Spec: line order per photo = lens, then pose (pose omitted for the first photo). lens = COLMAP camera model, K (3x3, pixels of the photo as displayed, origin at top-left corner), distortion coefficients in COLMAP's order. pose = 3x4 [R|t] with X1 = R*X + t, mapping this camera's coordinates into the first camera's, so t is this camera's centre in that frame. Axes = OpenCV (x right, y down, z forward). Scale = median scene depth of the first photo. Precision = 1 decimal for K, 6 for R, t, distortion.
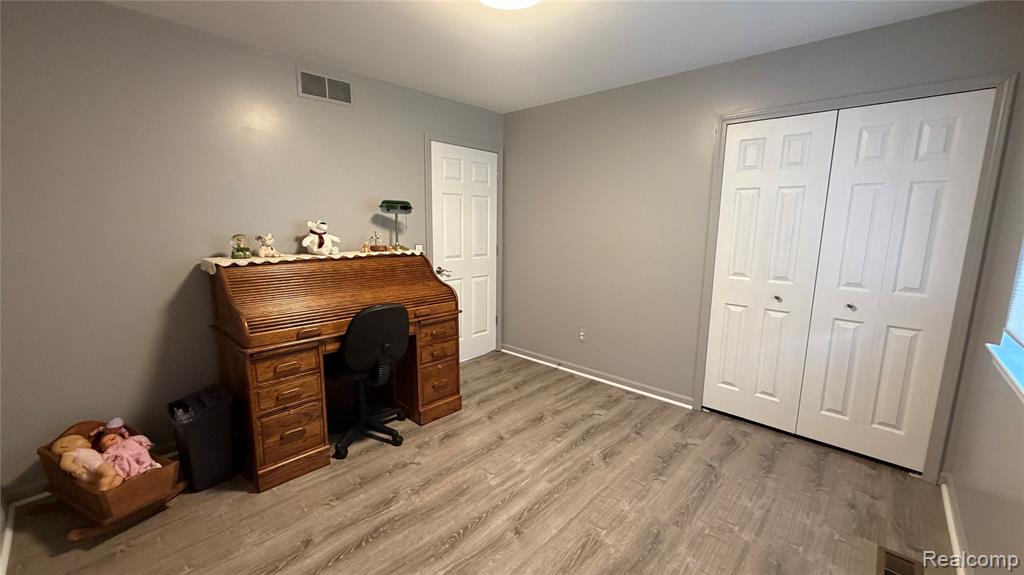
lens RADIAL K [[411.0, 0, 514.8], [0, 411.0, 284.5], [0, 0, 1]] dist [-0.000824, -0.000713]
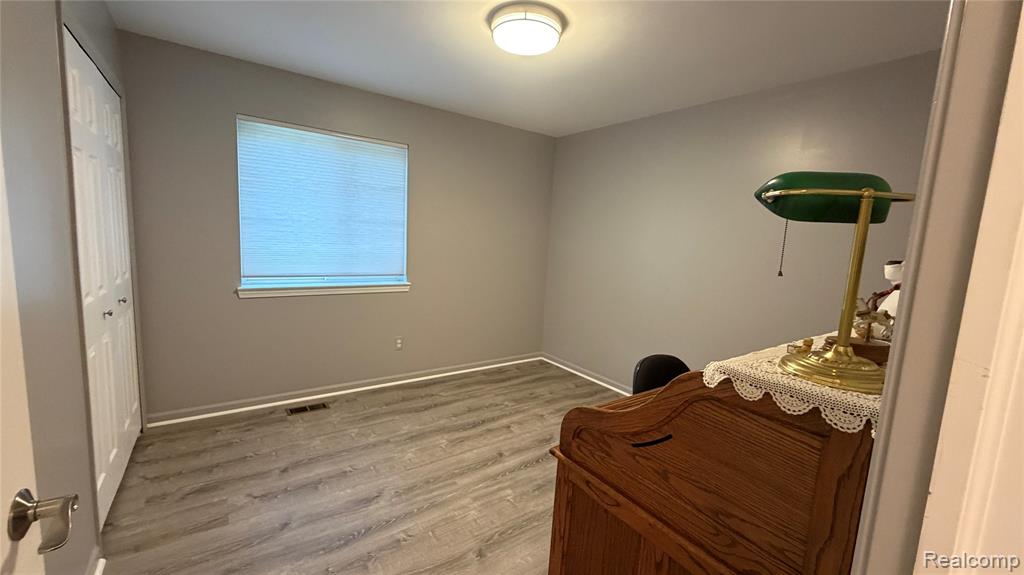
lens RADIAL K [[411.0, 0, 509.3], [0, 411.0, 287.8], [0, 0, 1]] dist [-0.000824, -0.000713]
pose [[-0.976290, -0.090343, 0.196715, -0.212649], [-0.033558, 0.960926, 0.274764, -0.283437], [-0.213852, 0.261648, -0.941174, 1.868195]]
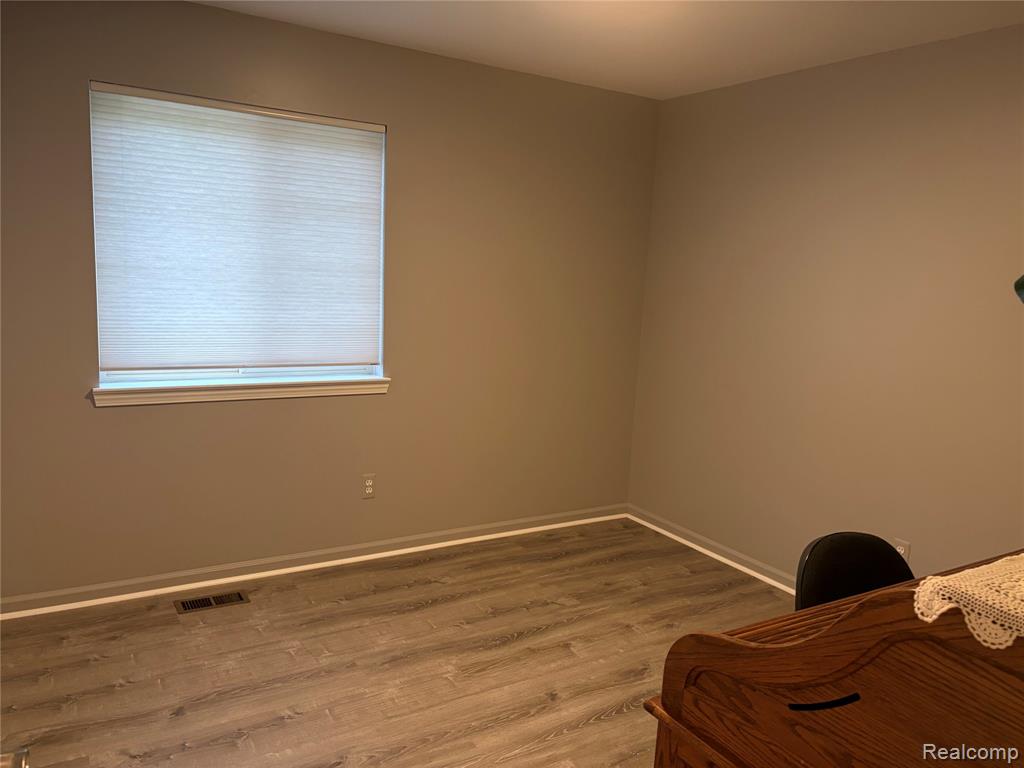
lens RADIAL K [[775.2, 0, 509.9], [0, 775.2, 390.9], [0, 0, 1]] dist [0.030274, -0.042662]
pose [[-0.959190, -0.104248, 0.262844, -0.209812], [-0.021135, 0.953390, 0.301000, -0.336302], [-0.281971, 0.283161, -0.916685, 1.909114]]
